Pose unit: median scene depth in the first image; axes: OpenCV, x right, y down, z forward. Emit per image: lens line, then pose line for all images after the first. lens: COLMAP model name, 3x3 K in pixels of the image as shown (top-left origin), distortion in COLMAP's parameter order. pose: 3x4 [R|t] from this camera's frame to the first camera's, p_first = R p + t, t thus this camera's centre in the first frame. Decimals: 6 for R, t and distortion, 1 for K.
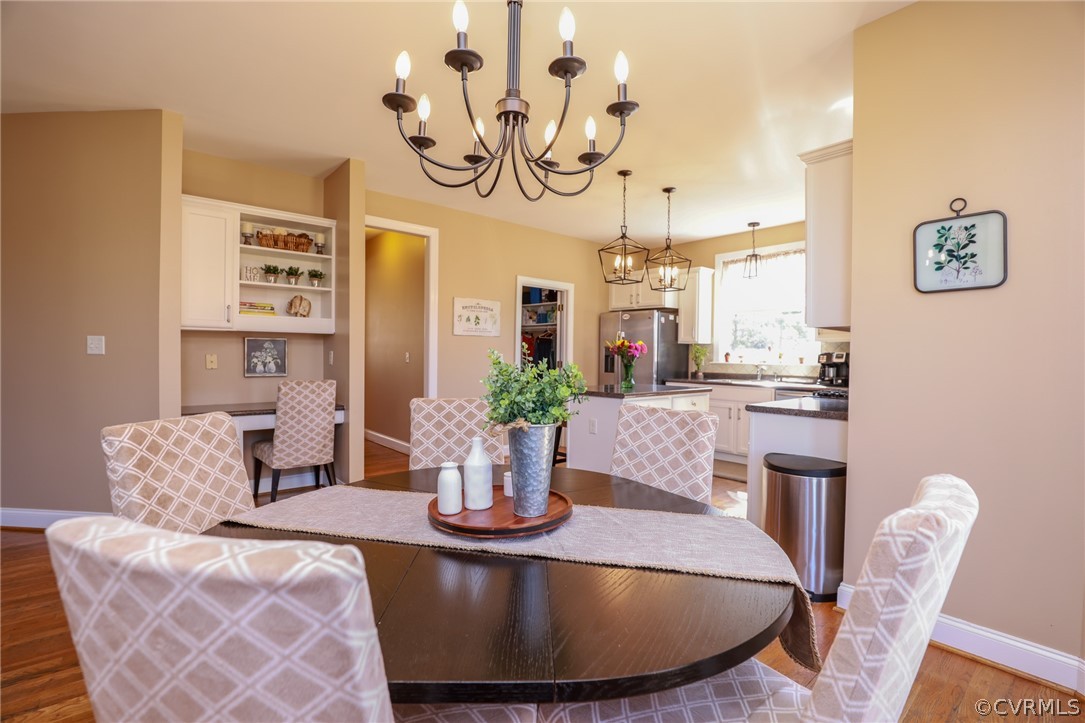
lens RADIAL K [[496.2, 0, 541.8], [0, 496.2, 358.7], [0, 0, 1]] dist [-0.023256, 0.002845]
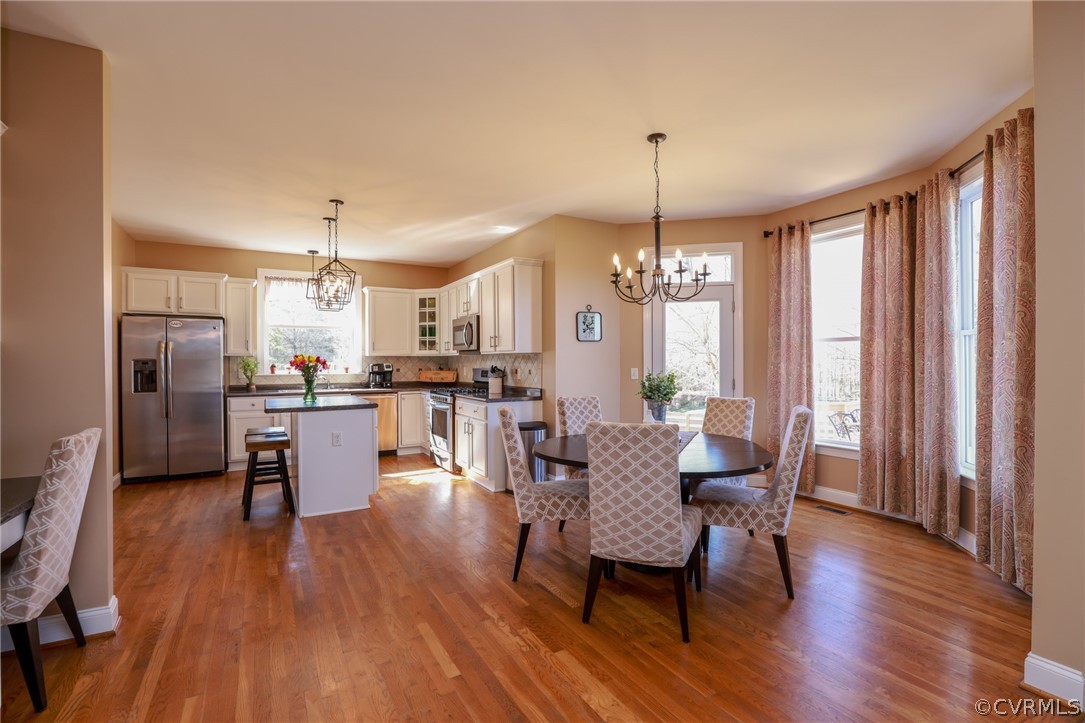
lens RADIAL K [[496.2, 0, 543.8], [0, 496.2, 361.5], [0, 0, 1]] dist [-0.023256, 0.002845]
pose [[0.181504, -0.014215, 0.983288, -0.585518], [0.014688, 0.999823, 0.011742, -0.024153], [-0.983281, 0.012312, 0.181680, 0.264791]]
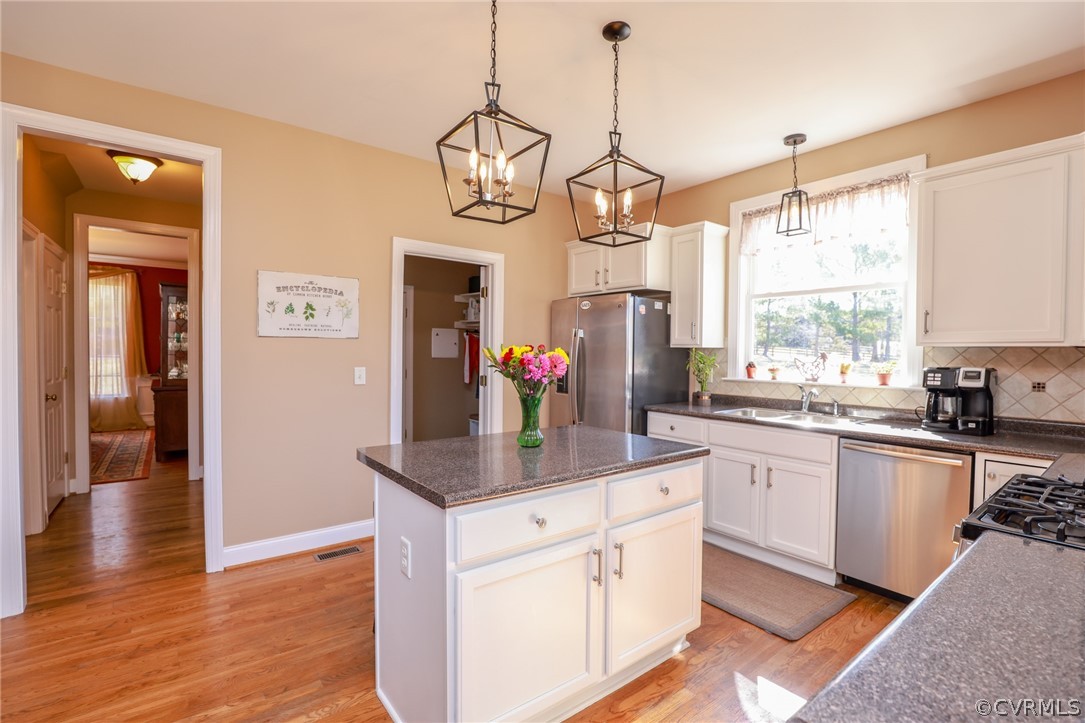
lens RADIAL K [[496.2, 0, 544.9], [0, 496.2, 356.9], [0, 0, 1]] dist [-0.023256, 0.002845]
pose [[0.998661, -0.002512, -0.051676, 0.164970], [0.002483, 0.999997, -0.000624, -0.020809], [0.051678, 0.000495, 0.998664, 0.406152]]
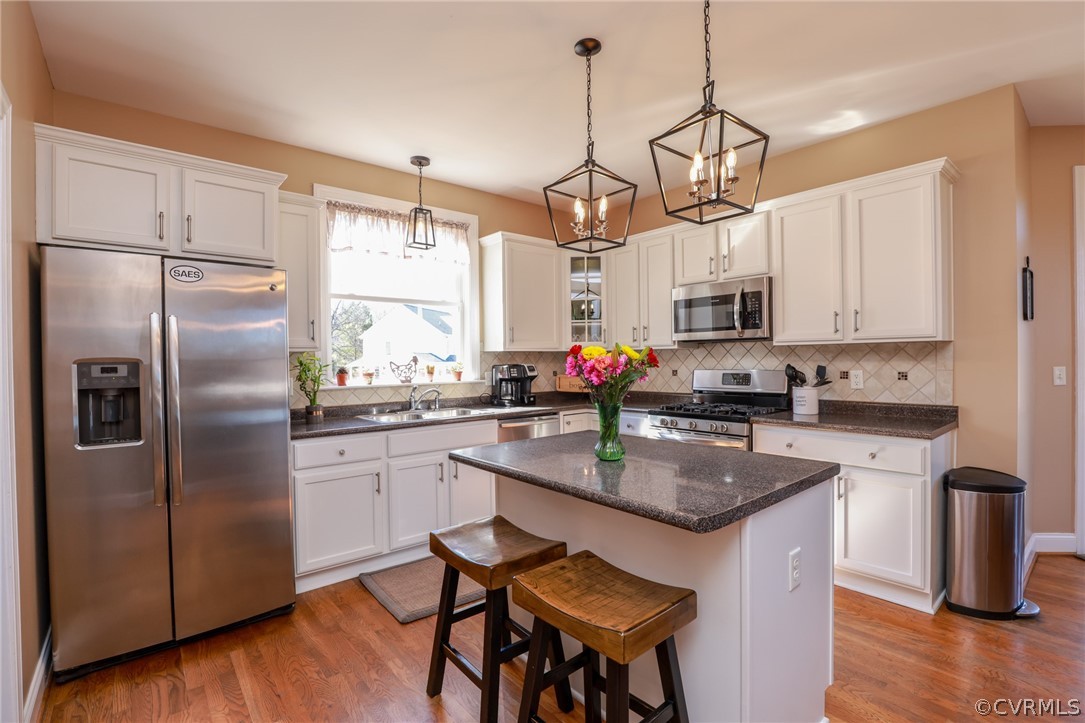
lens RADIAL K [[496.2, 0, 547.8], [0, 496.2, 365.0], [0, 0, 1]] dist [-0.023256, 0.002845]
pose [[-0.010267, -0.024382, 0.999650, -0.195649], [0.021884, 0.999458, 0.024602, -0.026300], [-0.999708, 0.022129, -0.009728, 0.829586]]
